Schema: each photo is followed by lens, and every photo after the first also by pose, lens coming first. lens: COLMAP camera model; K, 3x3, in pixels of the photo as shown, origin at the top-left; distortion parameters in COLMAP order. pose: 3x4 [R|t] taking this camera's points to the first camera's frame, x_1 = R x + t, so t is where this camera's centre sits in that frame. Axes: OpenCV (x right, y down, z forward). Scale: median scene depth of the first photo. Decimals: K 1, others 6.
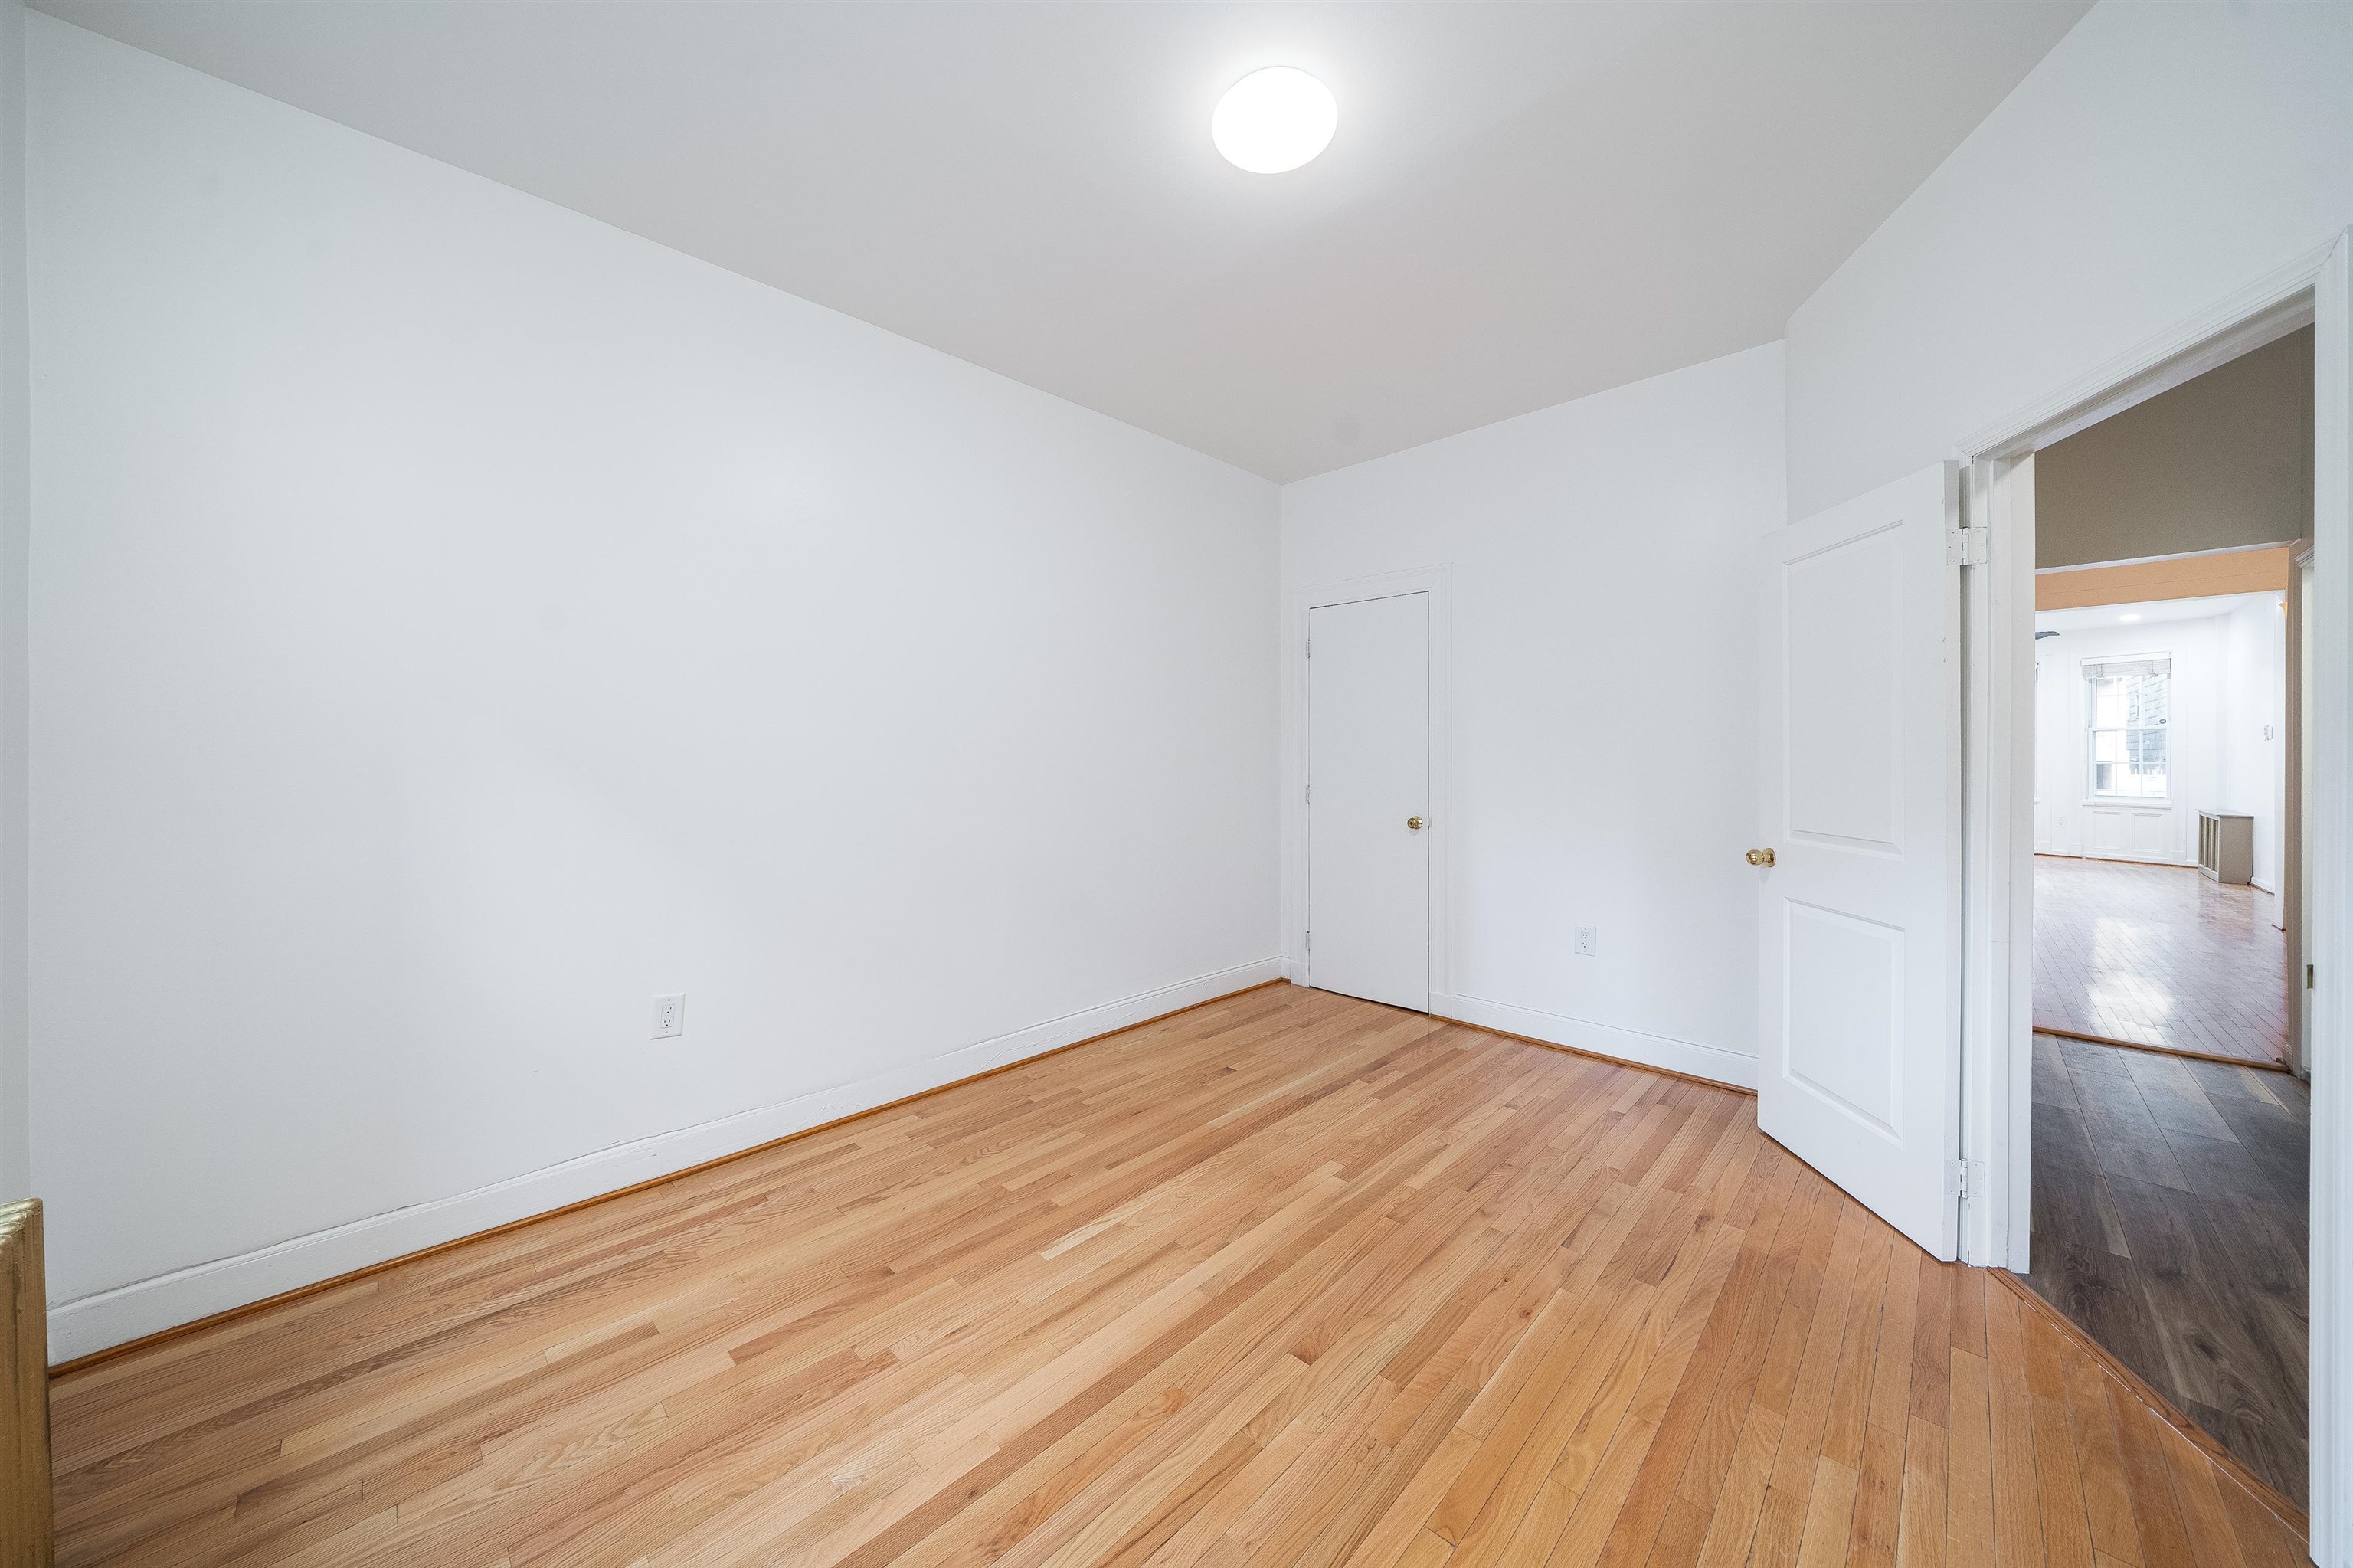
lens RADIAL K [[832.7, 0, 1170.9], [0, 832.7, 755.4], [0, 0, 1]] dist [-0.000096, 0.000064]
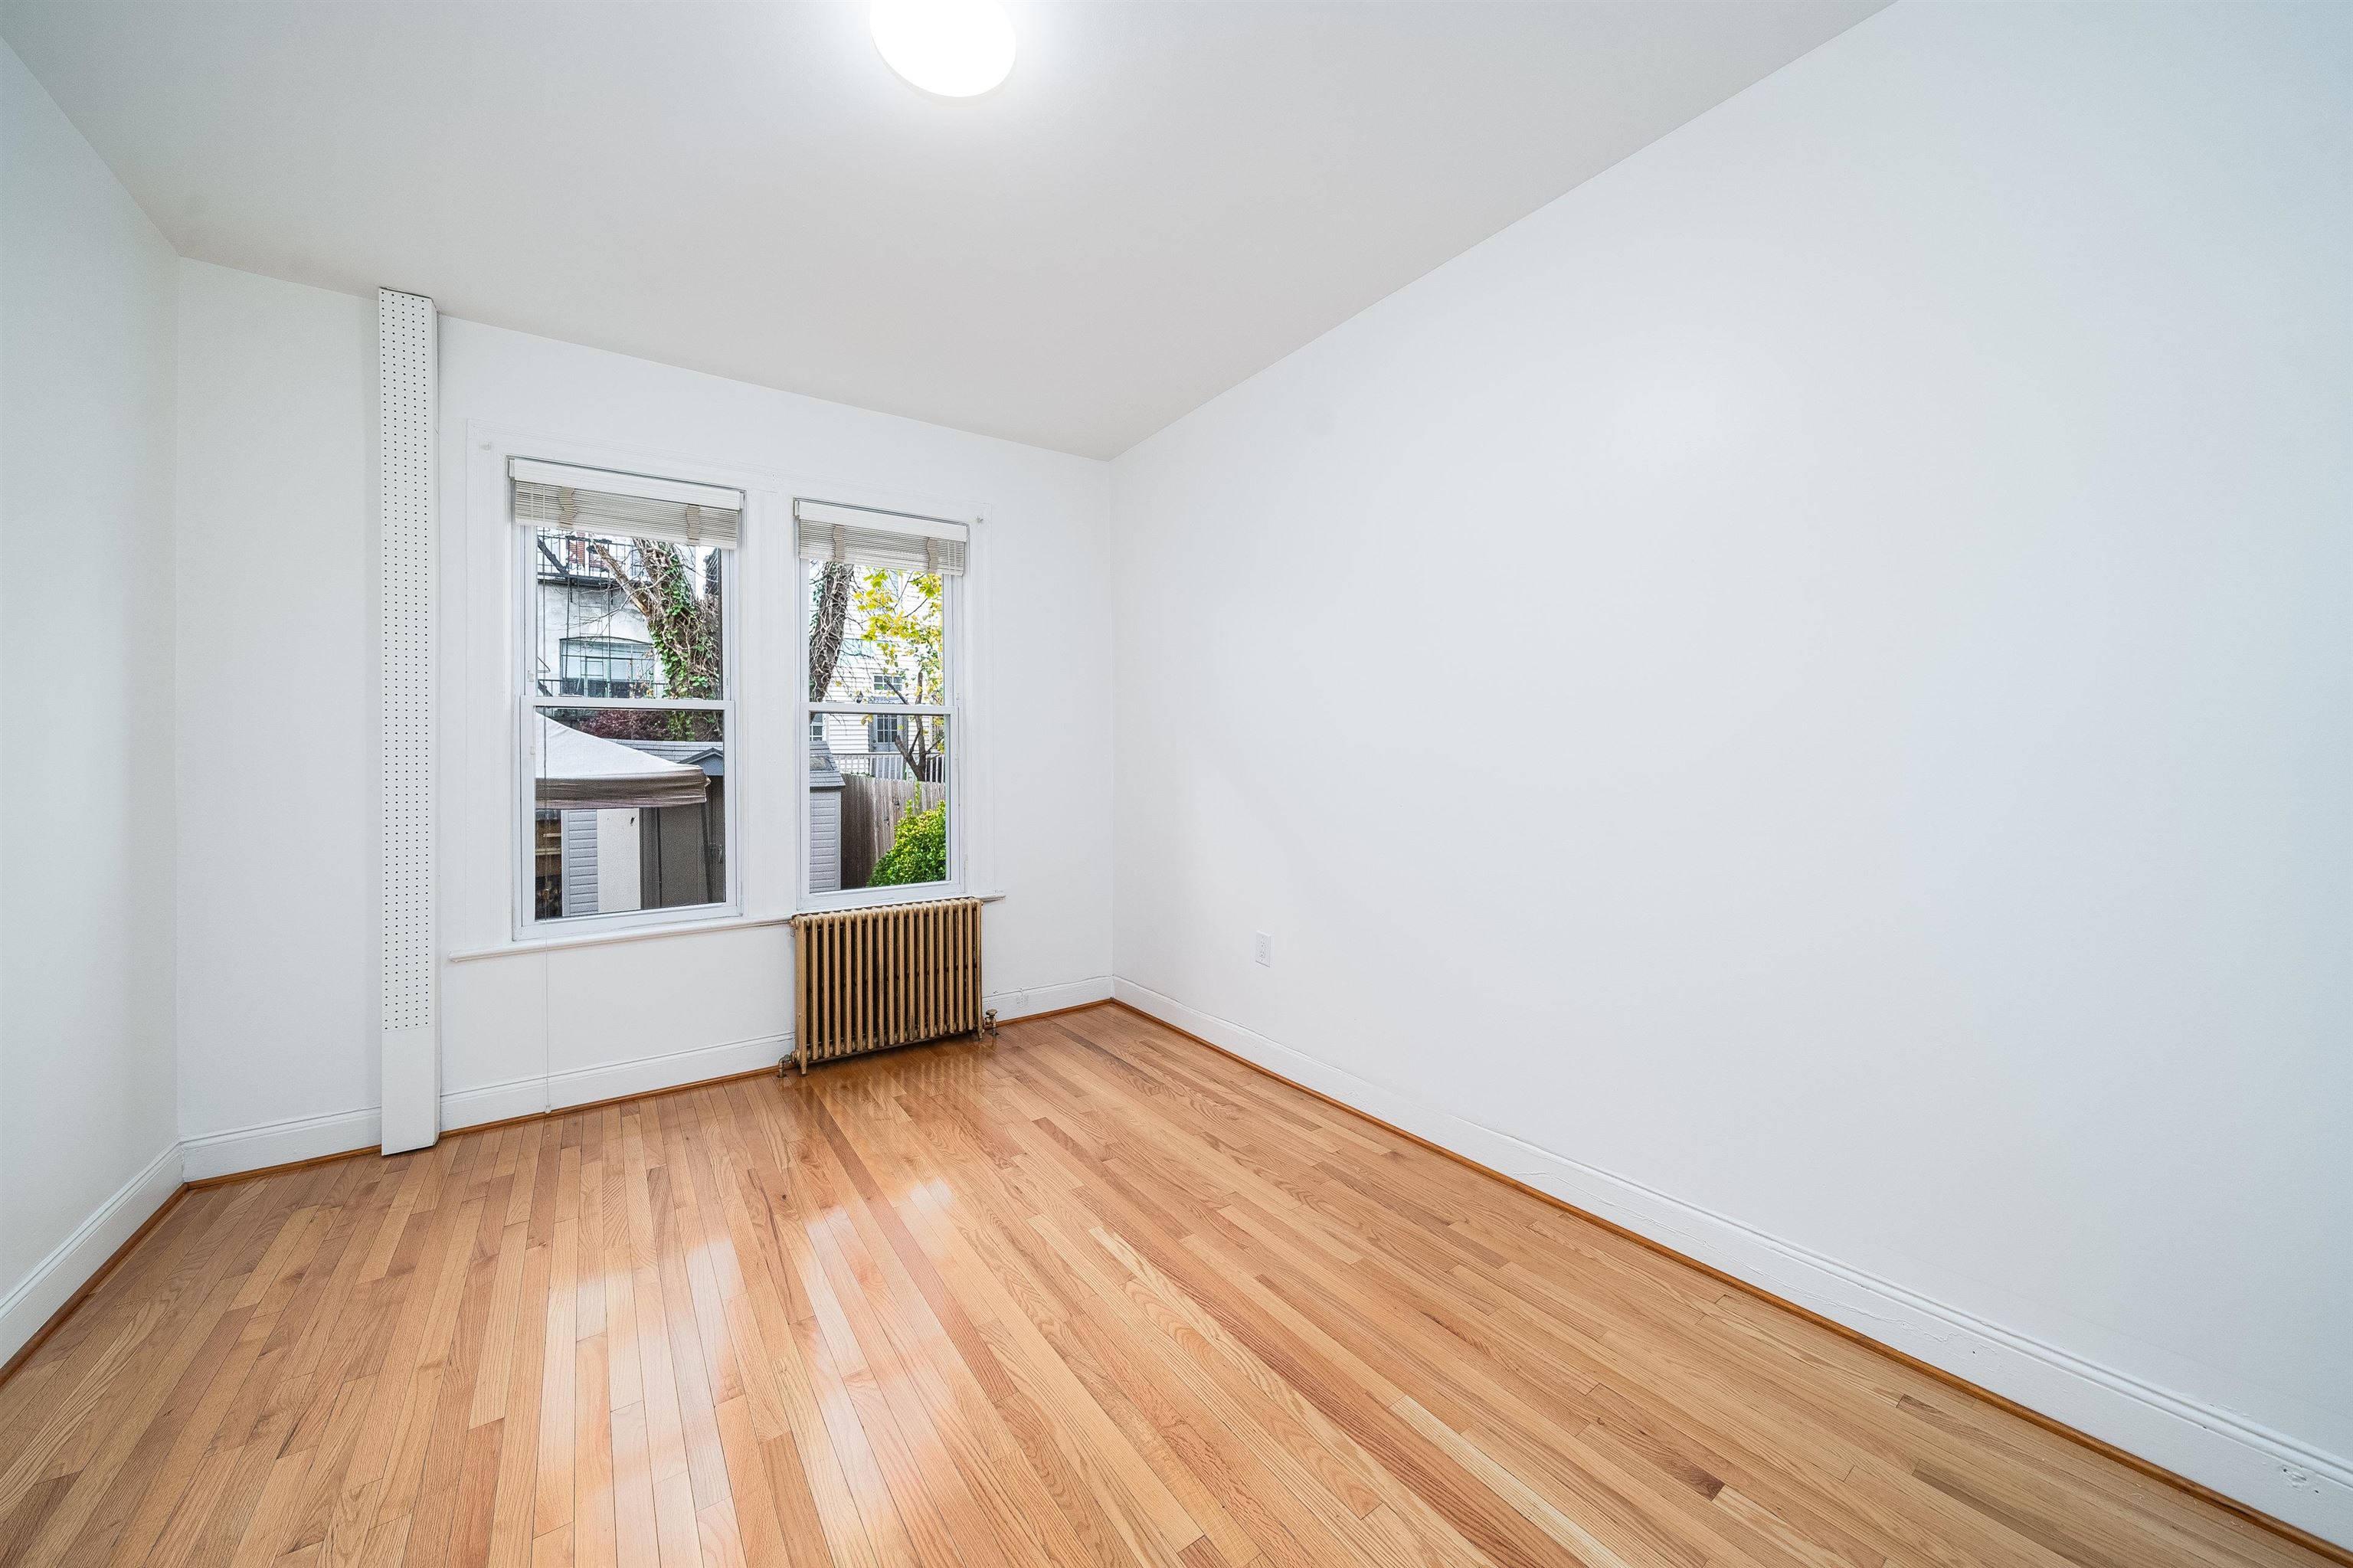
lens RADIAL K [[828.4, 0, 1138.7], [0, 828.4, 771.7], [0, 0, 1]] dist [-0.003652, 0.000013]
pose [[-0.211142, 0.015147, -0.977338, 0.668297], [0.005619, 0.999882, 0.014283, 0.011223], [0.977439, -0.002476, -0.211202, 1.011829]]
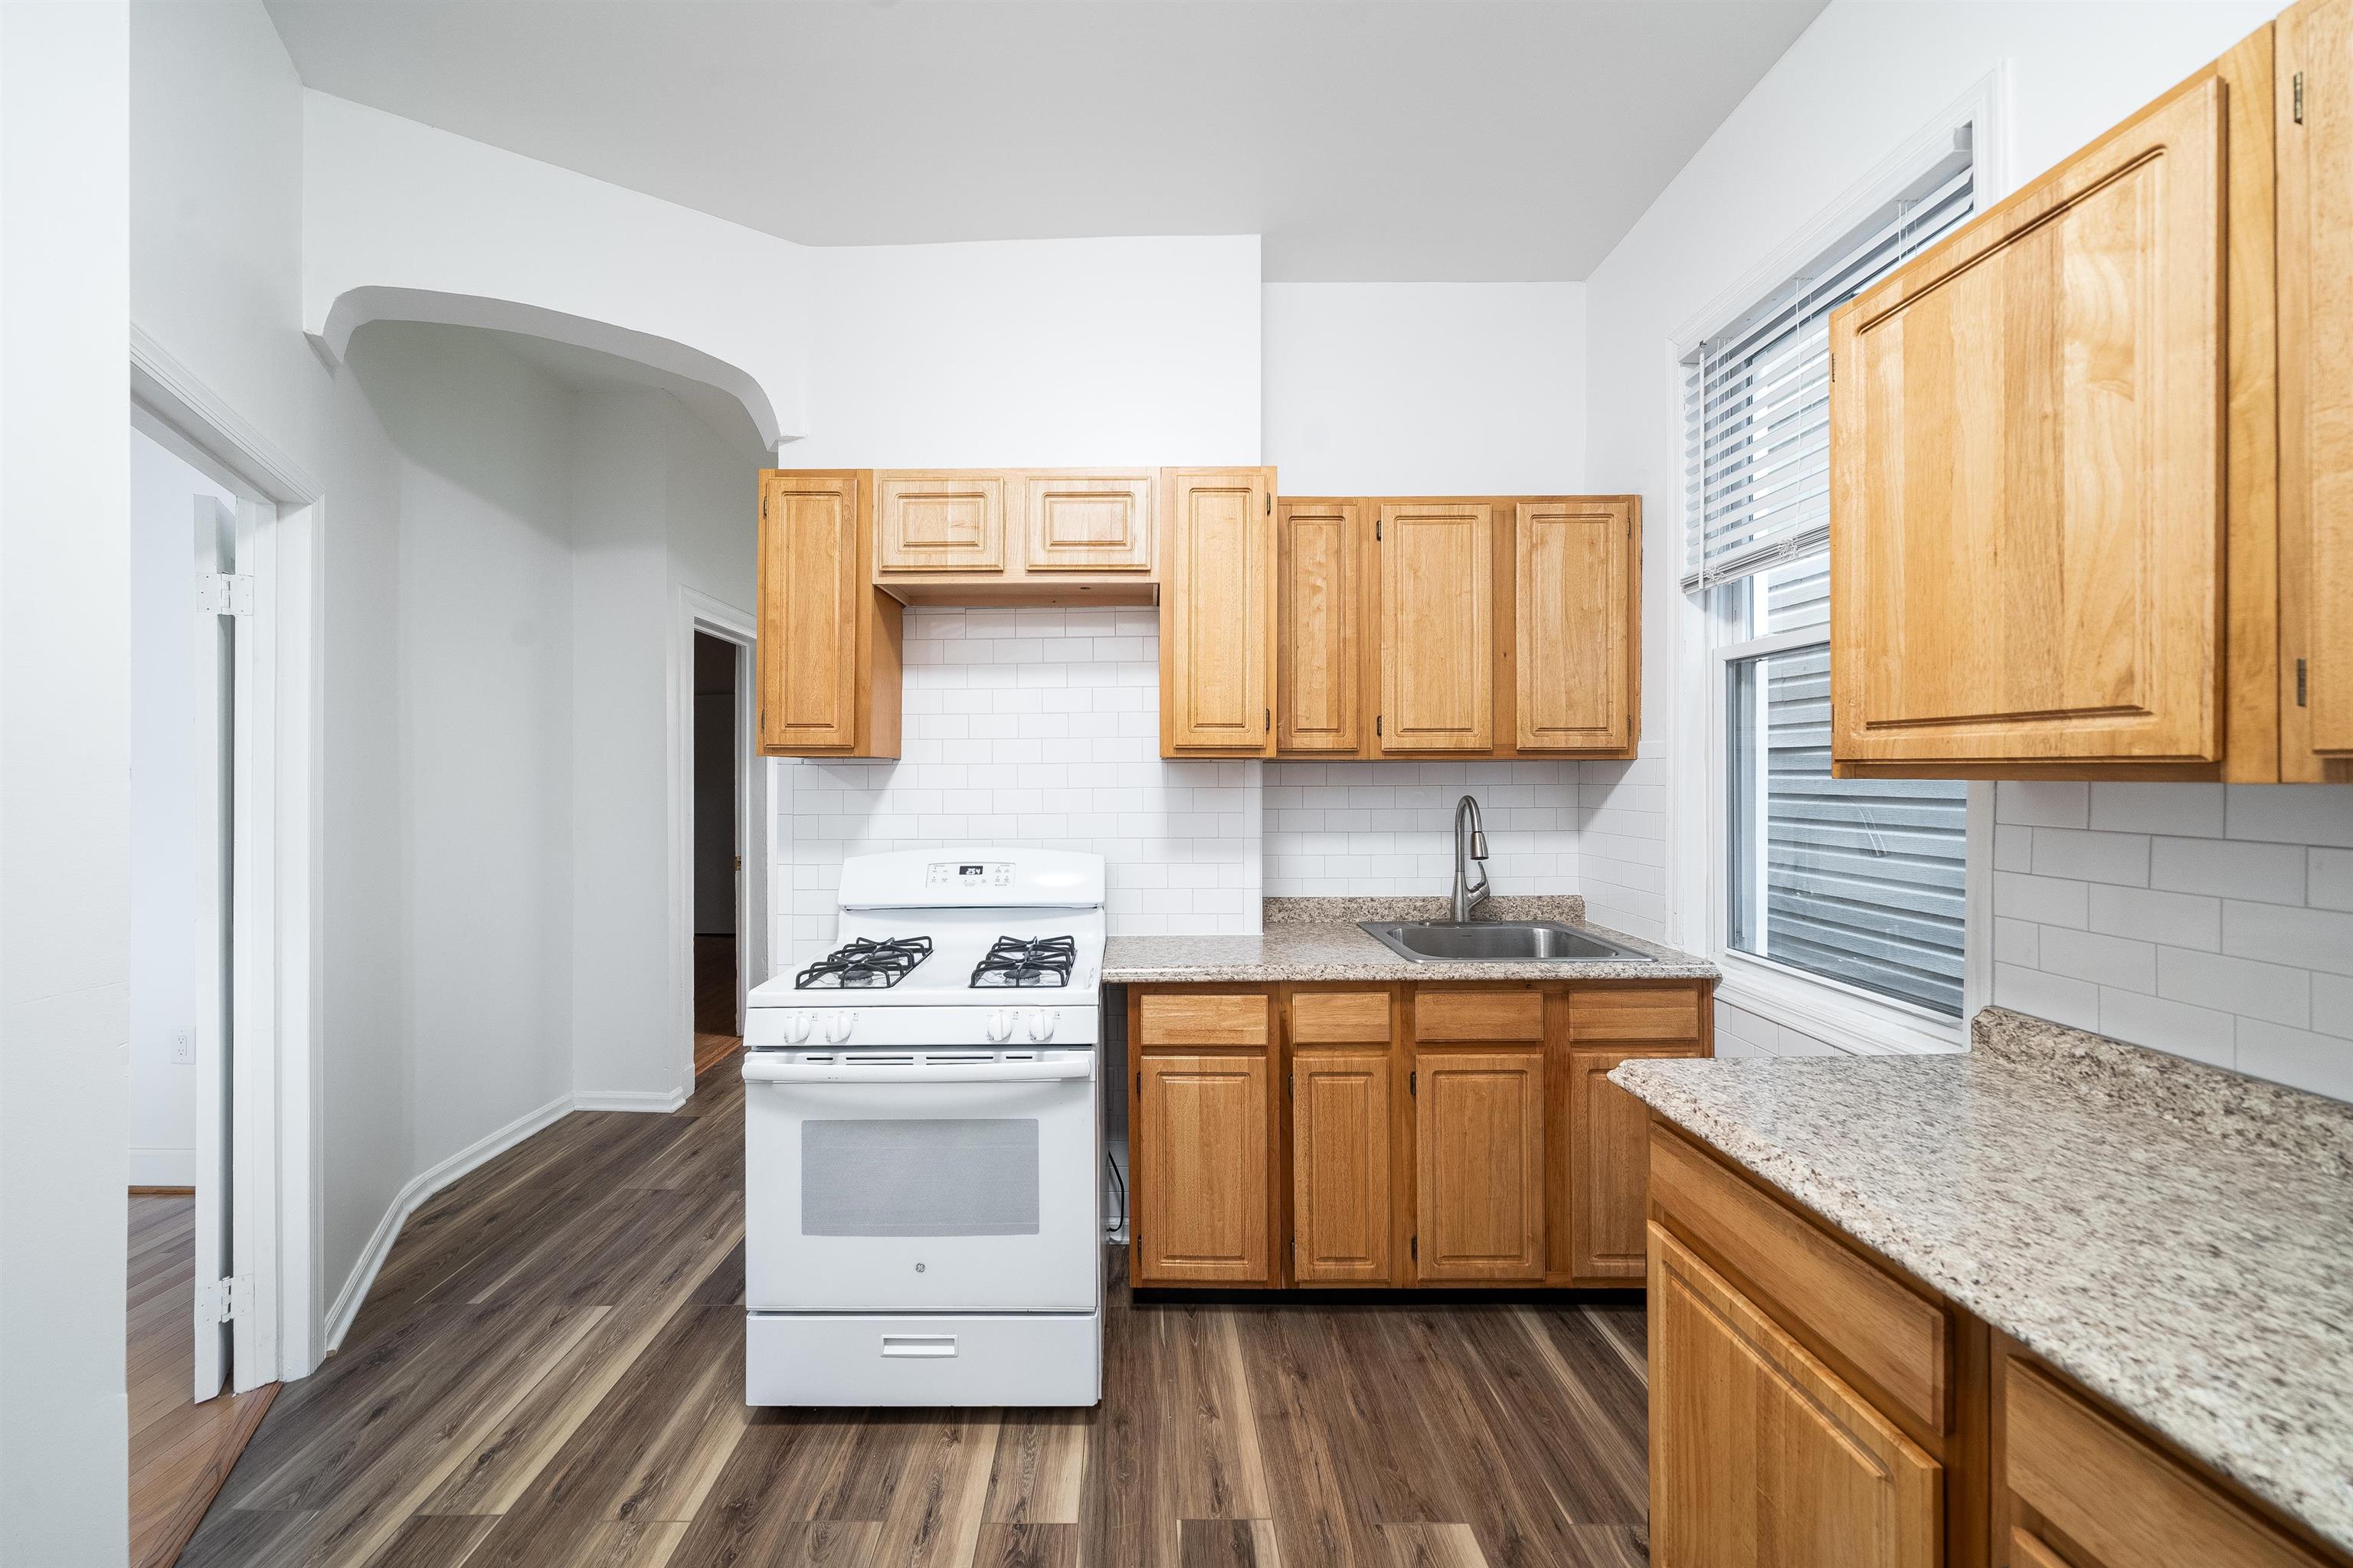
lens RADIAL K [[828.4, 0, 1138.7], [0, 828.4, 771.7], [0, 0, 1]] dist [-0.003652, 0.000013]
pose [[0.716328, -0.000953, 0.697763, 0.822395], [0.002508, 0.999996, -0.001208, -0.042852], [-0.697759, 0.002615, 0.716328, -0.250202]]
